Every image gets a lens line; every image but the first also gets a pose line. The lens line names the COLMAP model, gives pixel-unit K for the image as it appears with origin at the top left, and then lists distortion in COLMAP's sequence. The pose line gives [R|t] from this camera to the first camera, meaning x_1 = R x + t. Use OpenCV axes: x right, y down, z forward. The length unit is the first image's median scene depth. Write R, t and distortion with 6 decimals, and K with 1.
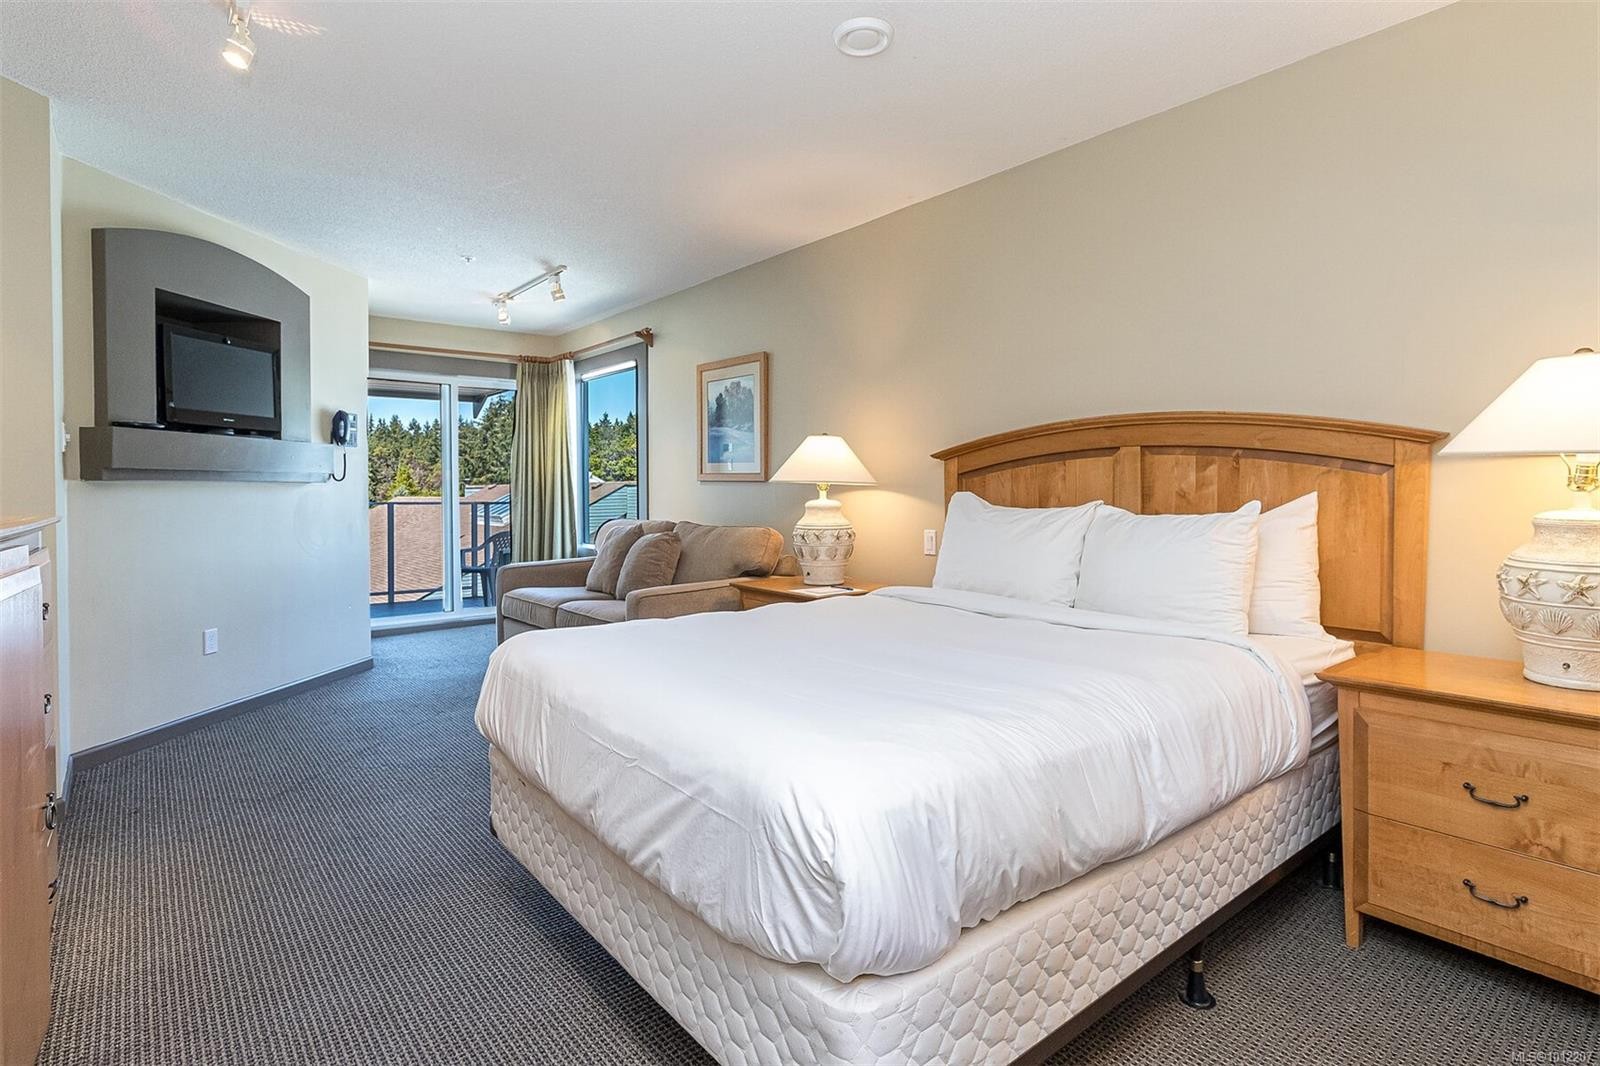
lens RADIAL K [[737.3, 0, 803.6], [0, 737.3, 520.8], [0, 0, 1]] dist [0.003789, 0.000432]
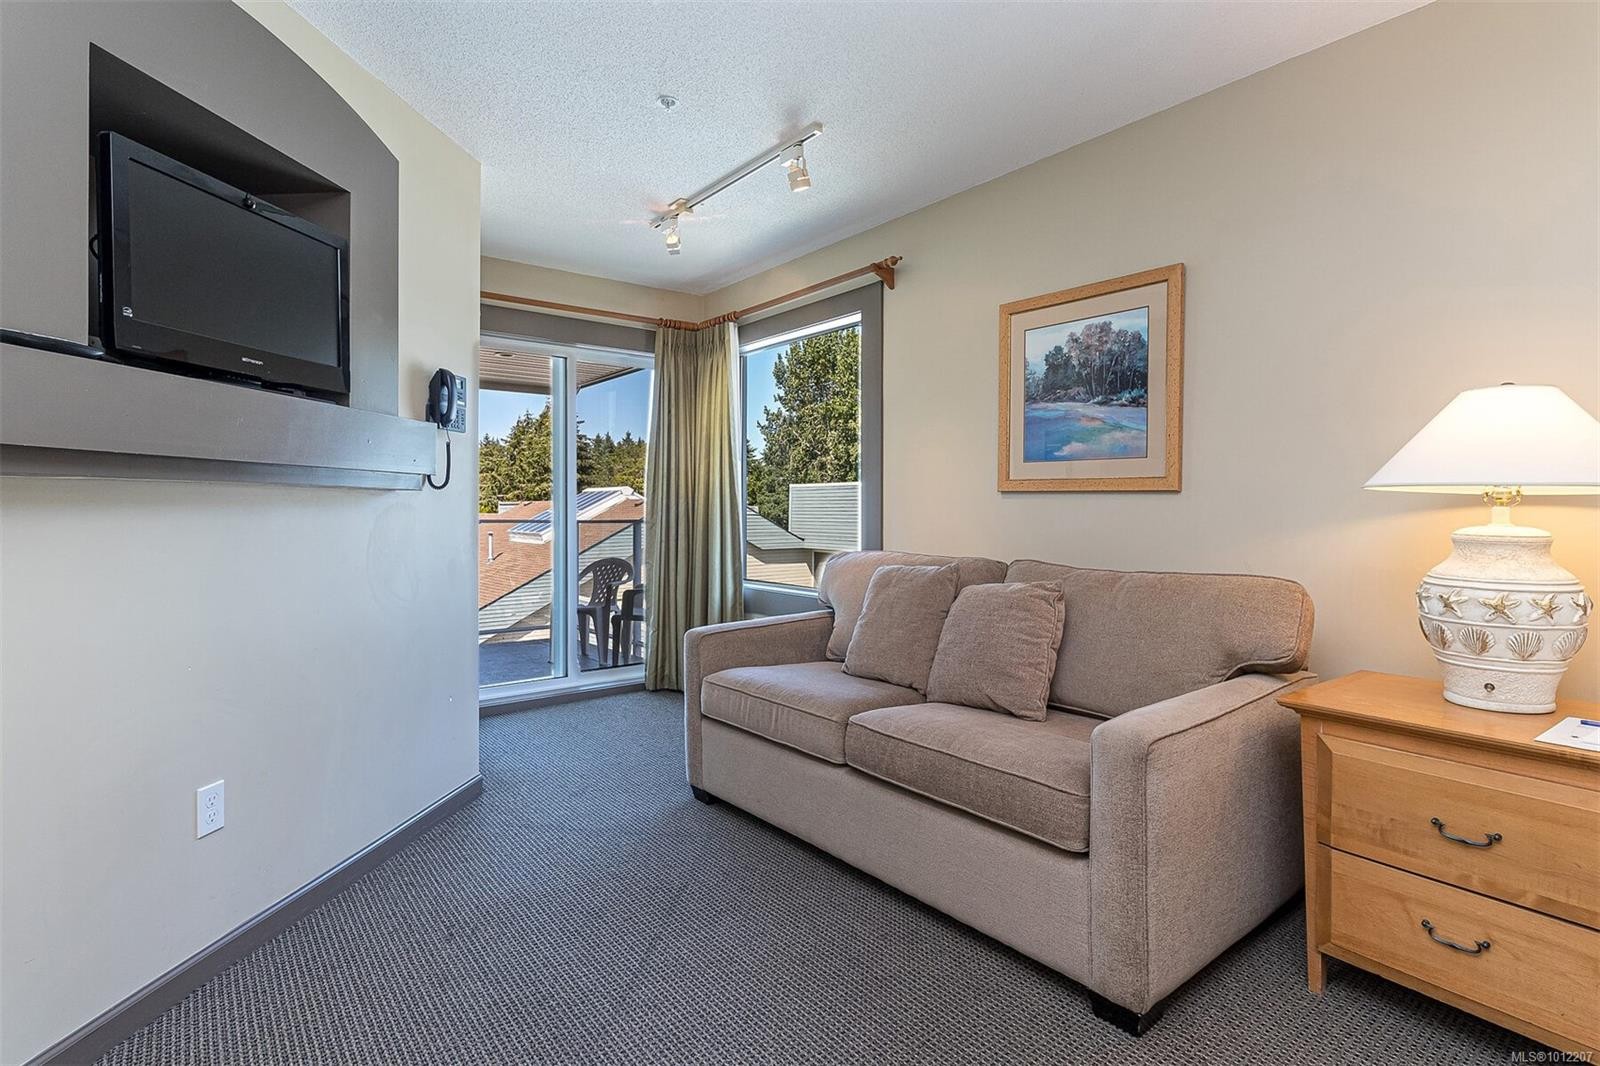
lens RADIAL K [[724.3, 0, 800.0], [0, 724.3, 533.0], [0, 0, 1]] dist [0.026836, -0.000263]
pose [[0.999606, 0.006456, -0.027305, -0.314795], [-0.006663, 0.999950, -0.007511, -0.014307], [0.027255, 0.007690, 0.999599, 0.410285]]
